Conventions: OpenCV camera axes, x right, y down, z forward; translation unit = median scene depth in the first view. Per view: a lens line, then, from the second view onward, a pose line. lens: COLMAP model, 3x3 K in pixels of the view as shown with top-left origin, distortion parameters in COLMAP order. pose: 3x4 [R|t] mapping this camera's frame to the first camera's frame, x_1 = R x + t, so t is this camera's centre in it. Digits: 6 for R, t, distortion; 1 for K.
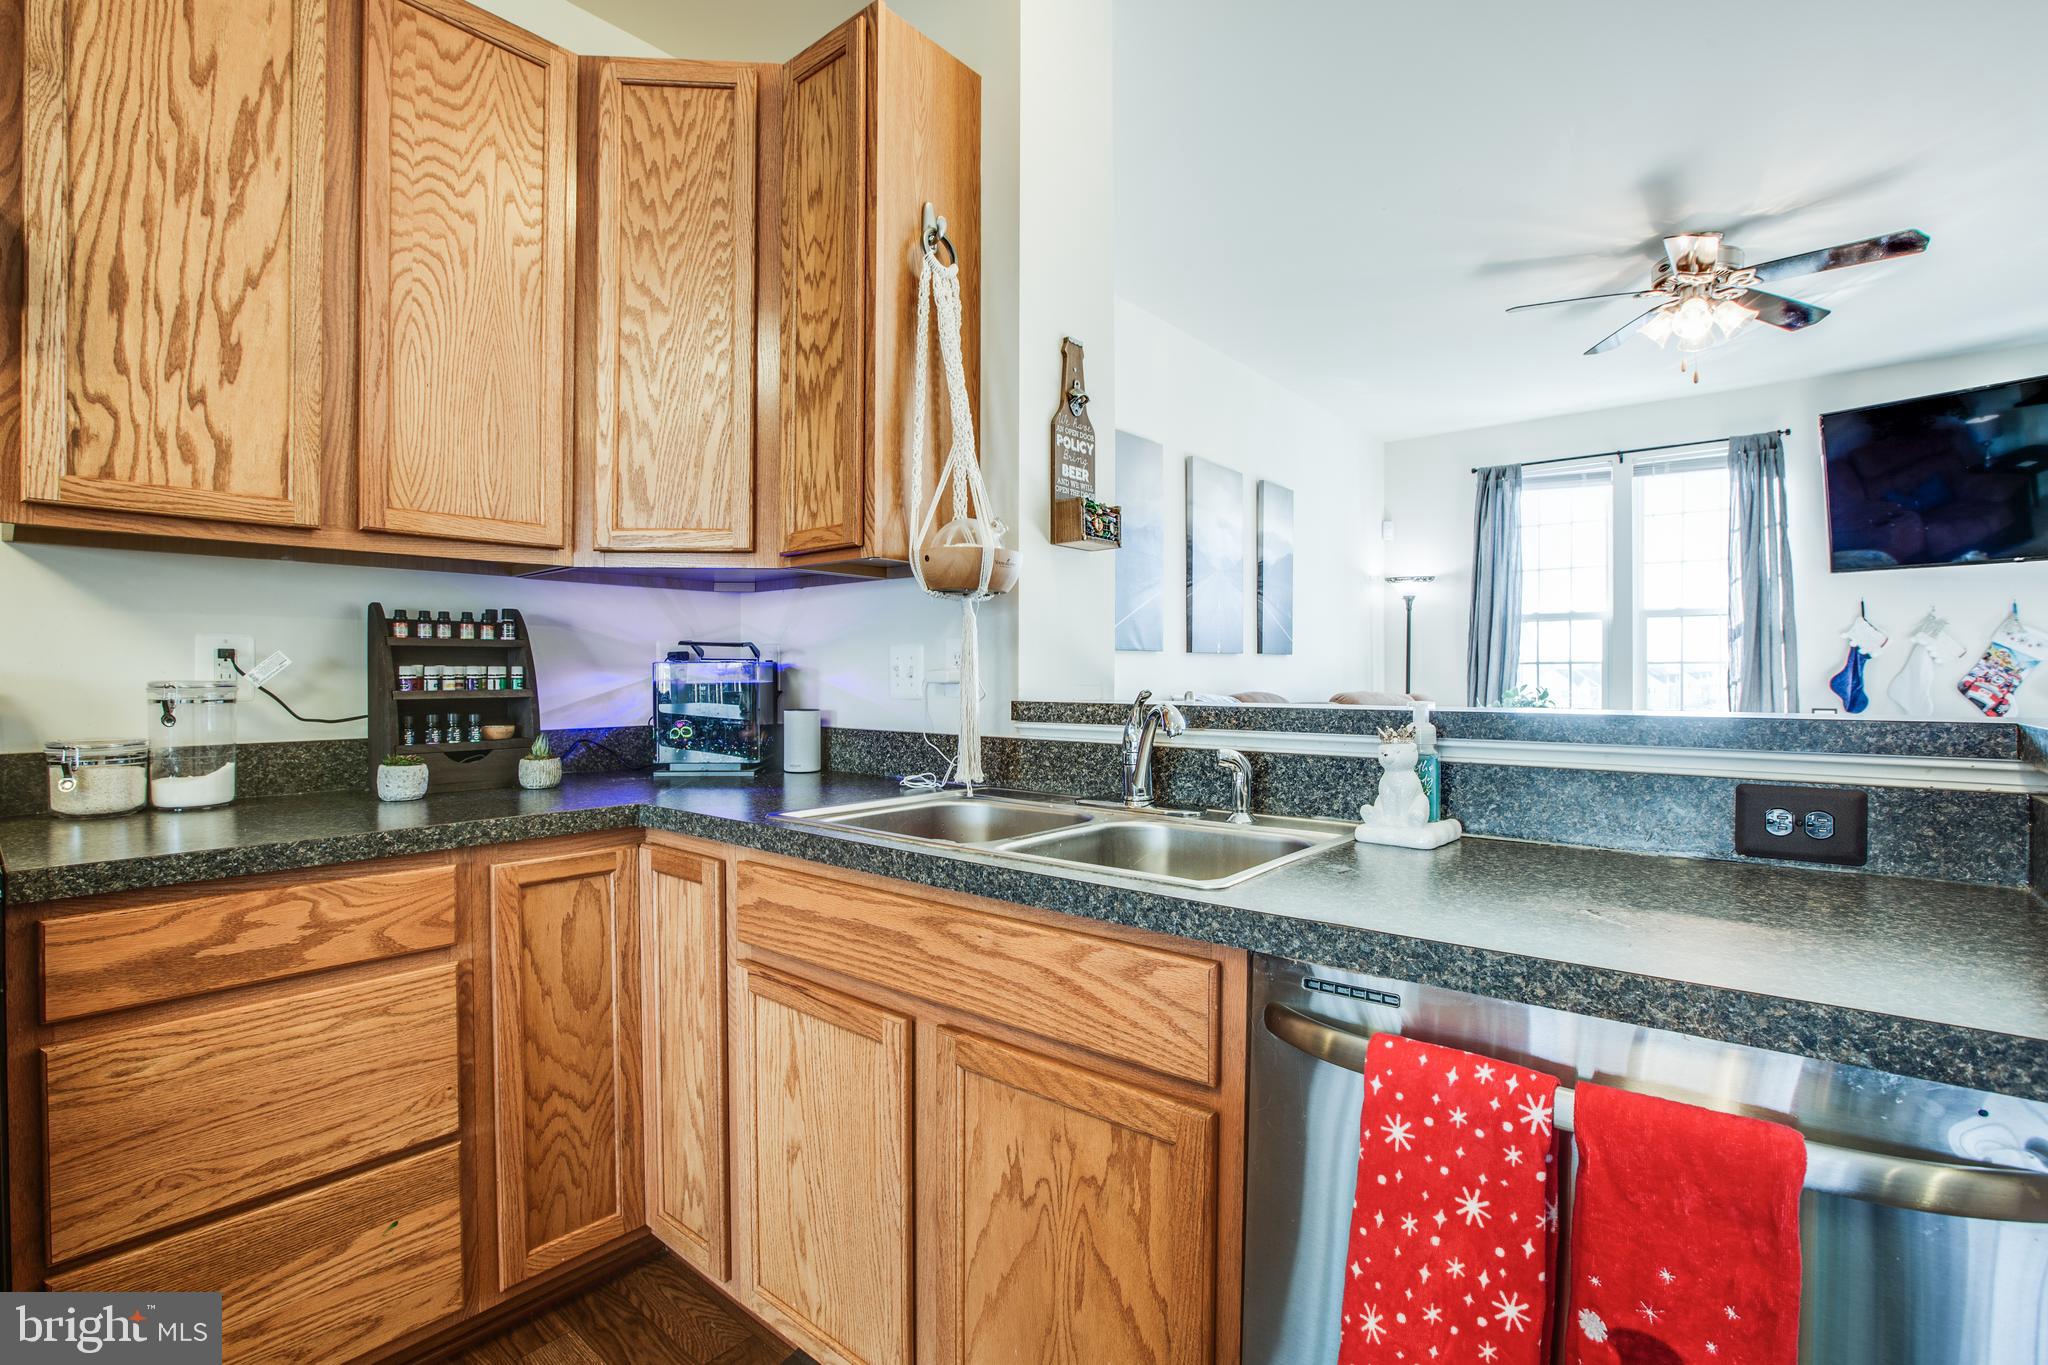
lens RADIAL K [[948.7, 0, 1011.8], [0, 948.7, 681.5], [0, 0, 1]] dist [-0.033494, 0.007851]
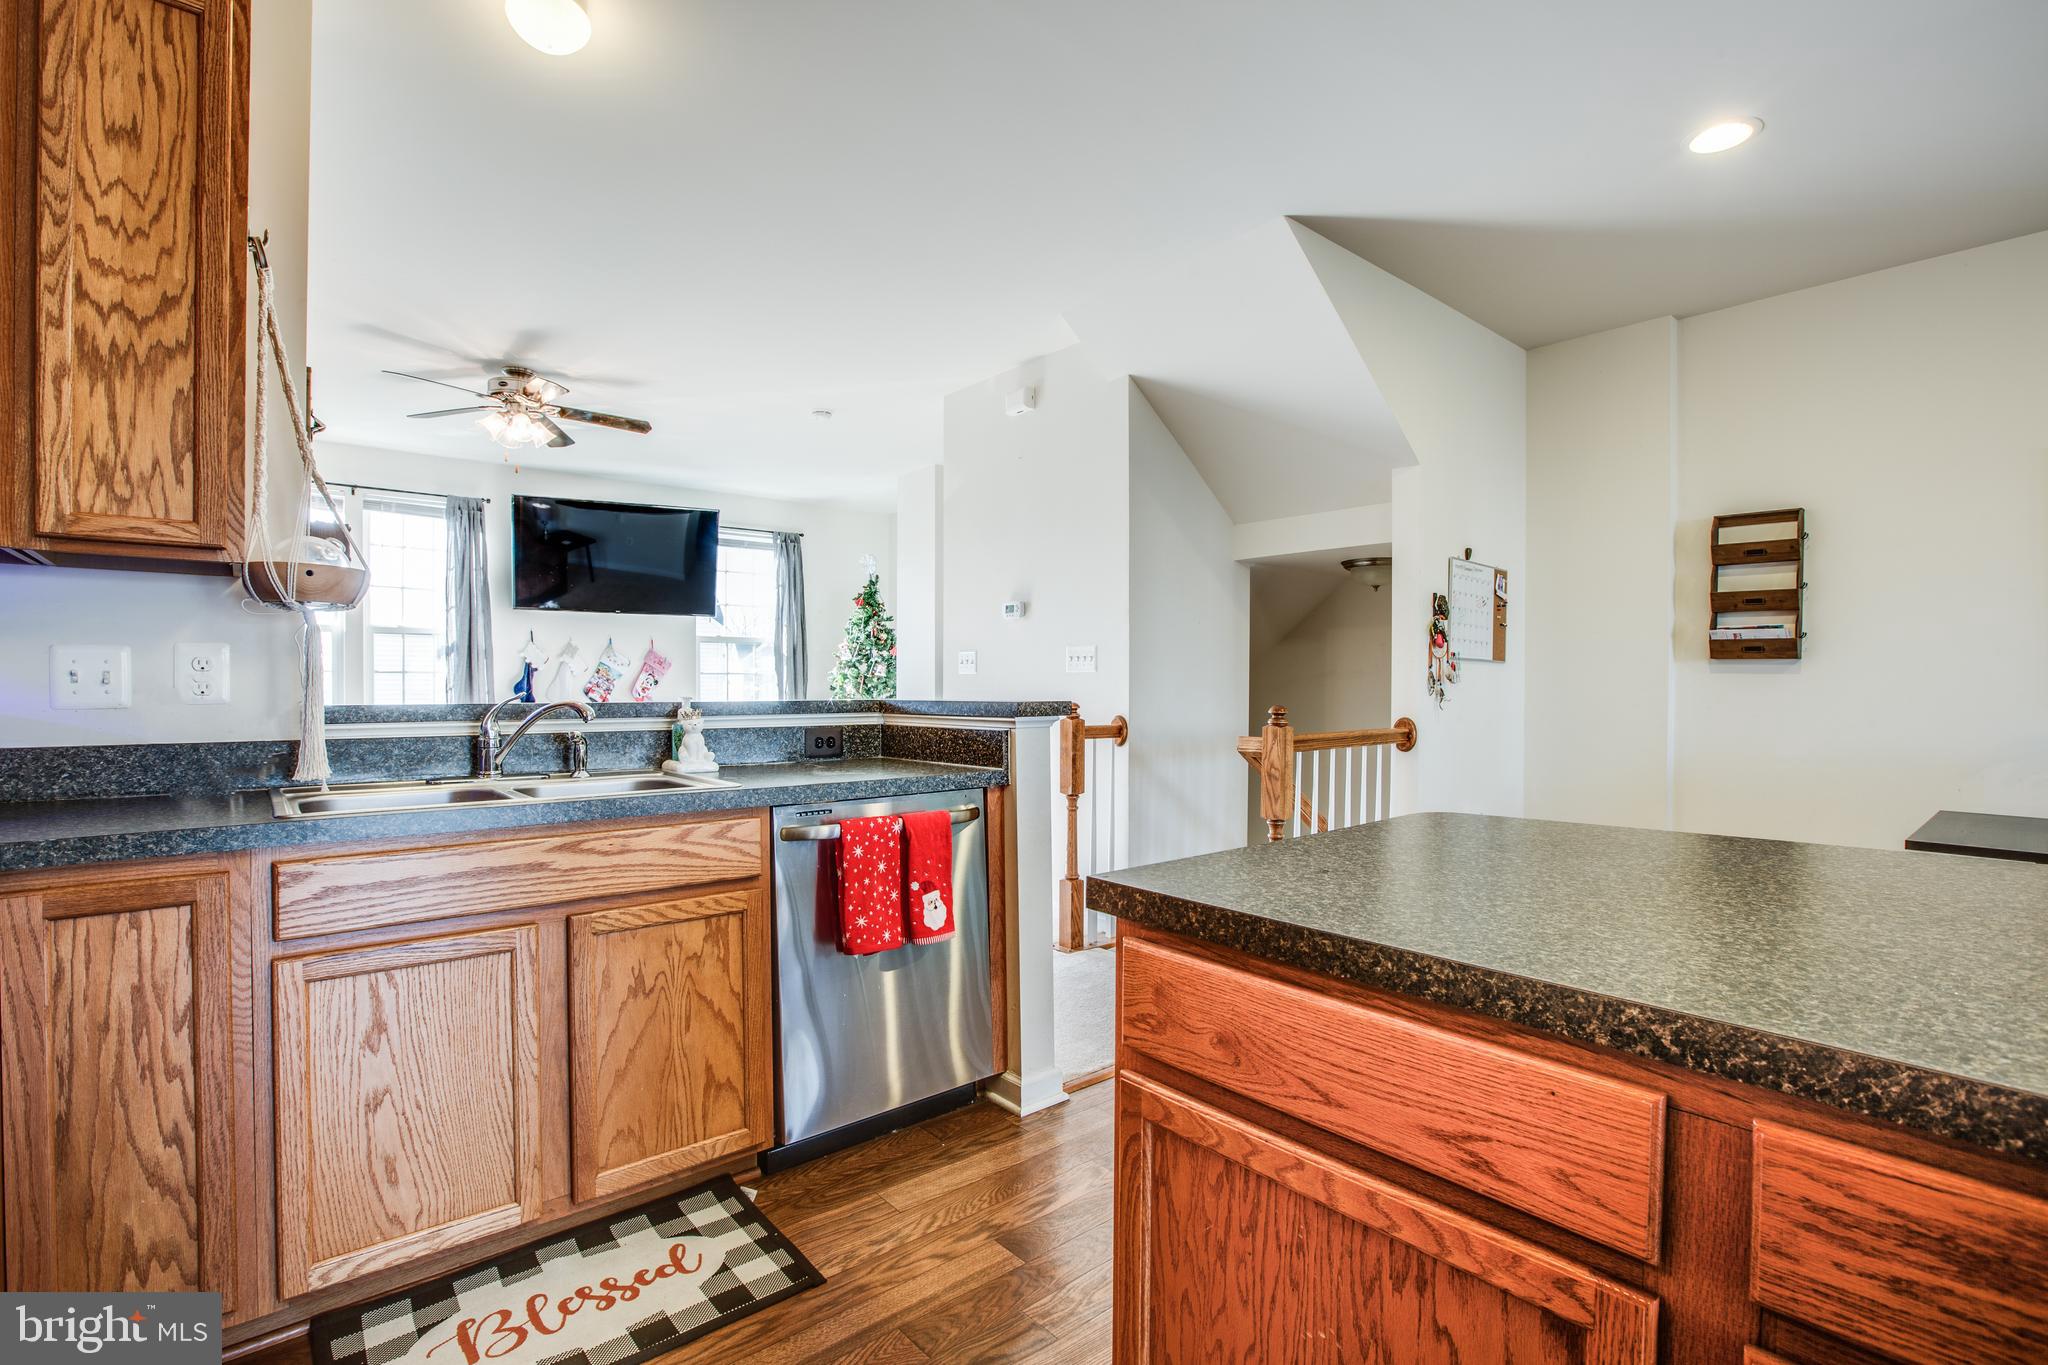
lens RADIAL K [[948.7, 0, 1019.7], [0, 948.7, 695.9], [0, 0, 1]] dist [-0.033494, 0.007851]
pose [[0.174325, -0.011682, 0.984619, -0.930939], [0.004728, 0.999928, 0.011026, 0.002092], [-0.984677, 0.002733, 0.174368, 0.027333]]
